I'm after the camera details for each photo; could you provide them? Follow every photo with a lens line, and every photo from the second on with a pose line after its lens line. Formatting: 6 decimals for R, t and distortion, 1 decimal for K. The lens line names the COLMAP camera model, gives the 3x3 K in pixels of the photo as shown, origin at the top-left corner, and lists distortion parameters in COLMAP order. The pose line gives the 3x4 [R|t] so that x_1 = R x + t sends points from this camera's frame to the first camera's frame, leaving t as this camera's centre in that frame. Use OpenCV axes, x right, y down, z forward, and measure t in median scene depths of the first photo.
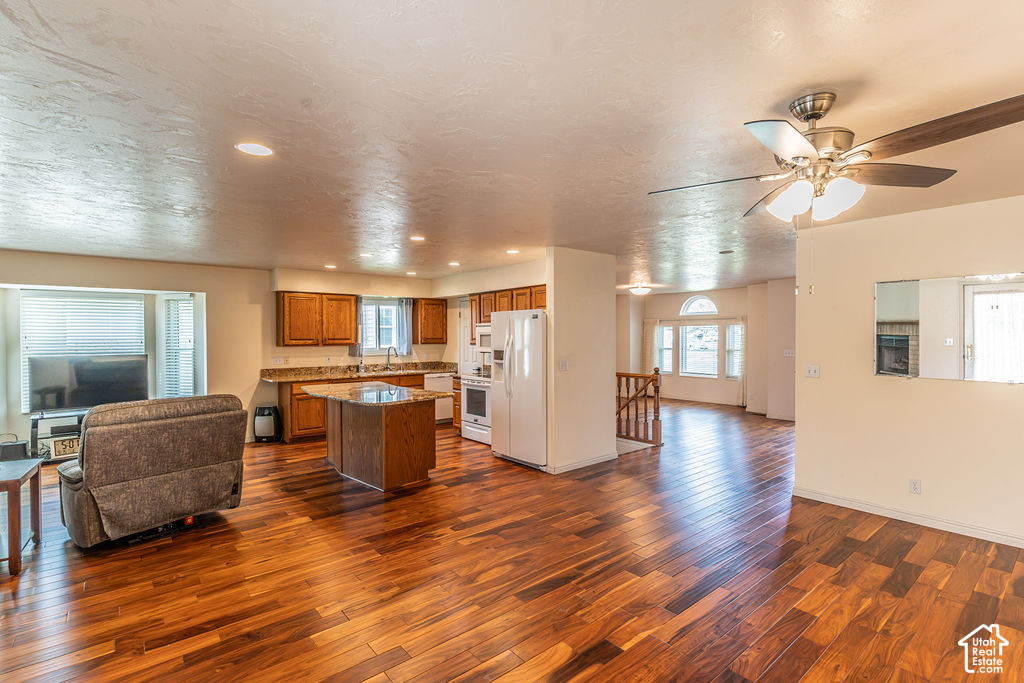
lens RADIAL K [[488.5, 0, 518.9], [0, 488.5, 340.6], [0, 0, 1]] dist [0.004513, -0.001511]
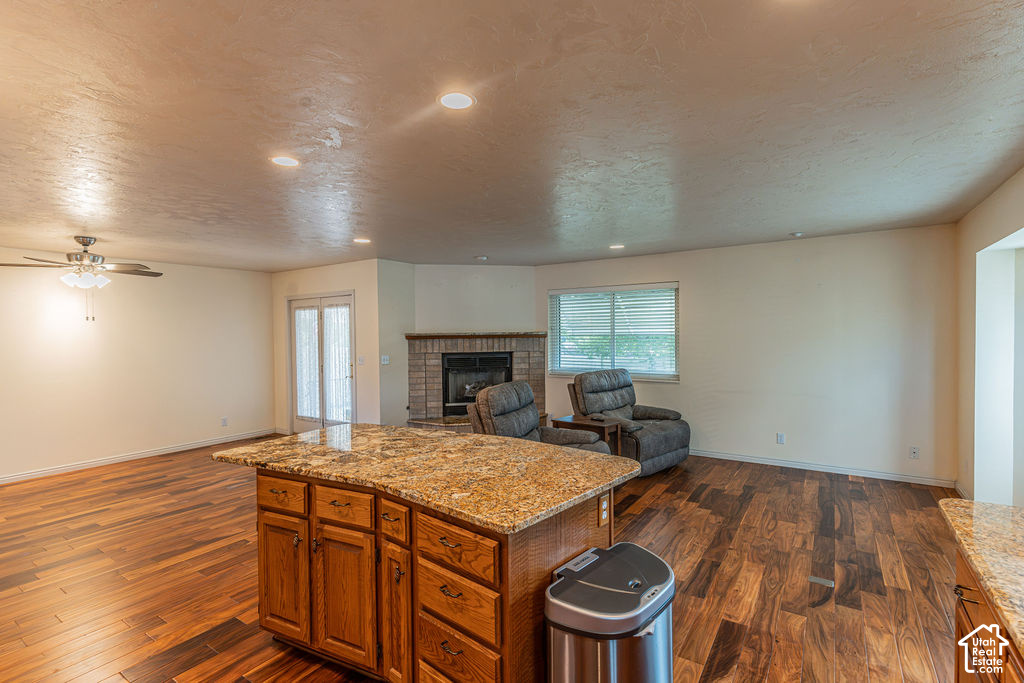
lens RADIAL K [[488.5, 0, 512.4], [0, 488.5, 340.7], [0, 0, 1]] dist [0.004513, -0.001511]
pose [[-0.961457, 0.020826, -0.274165, -0.207001], [0.014255, 0.999562, 0.025938, -0.009899], [0.274585, 0.021030, -0.961333, 1.121625]]
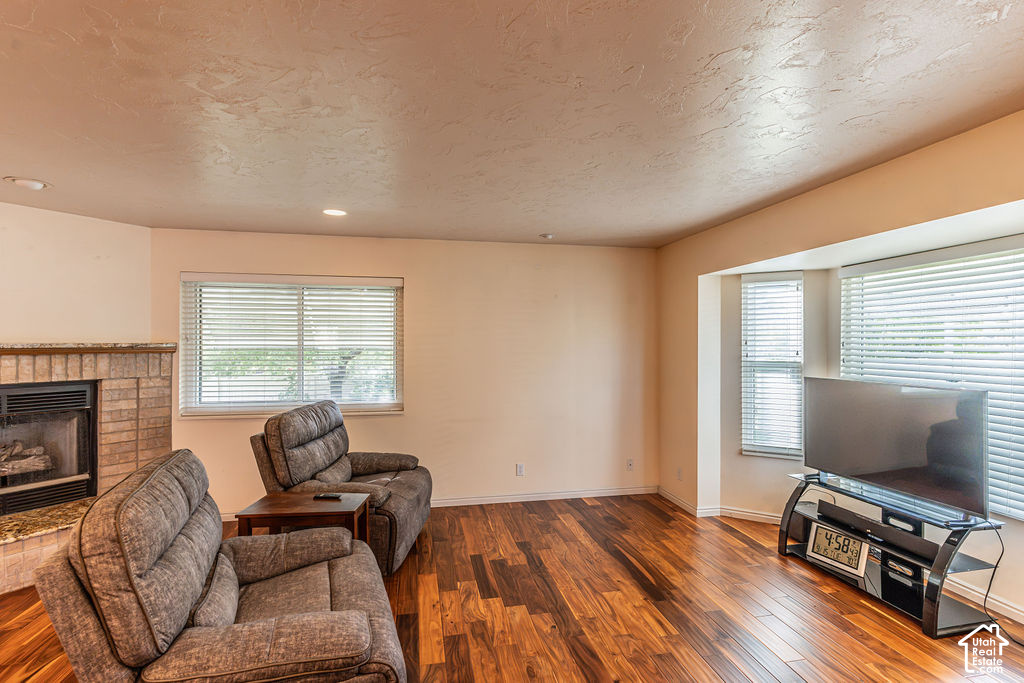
lens RADIAL K [[488.5, 0, 516.9], [0, 488.5, 342.1], [0, 0, 1]] dist [0.004513, -0.001511]
pose [[-0.487735, 0.005117, -0.872977, -0.236773], [-0.005416, 0.999946, 0.008888, -0.009966], [0.872975, 0.009063, -0.487681, 0.819926]]
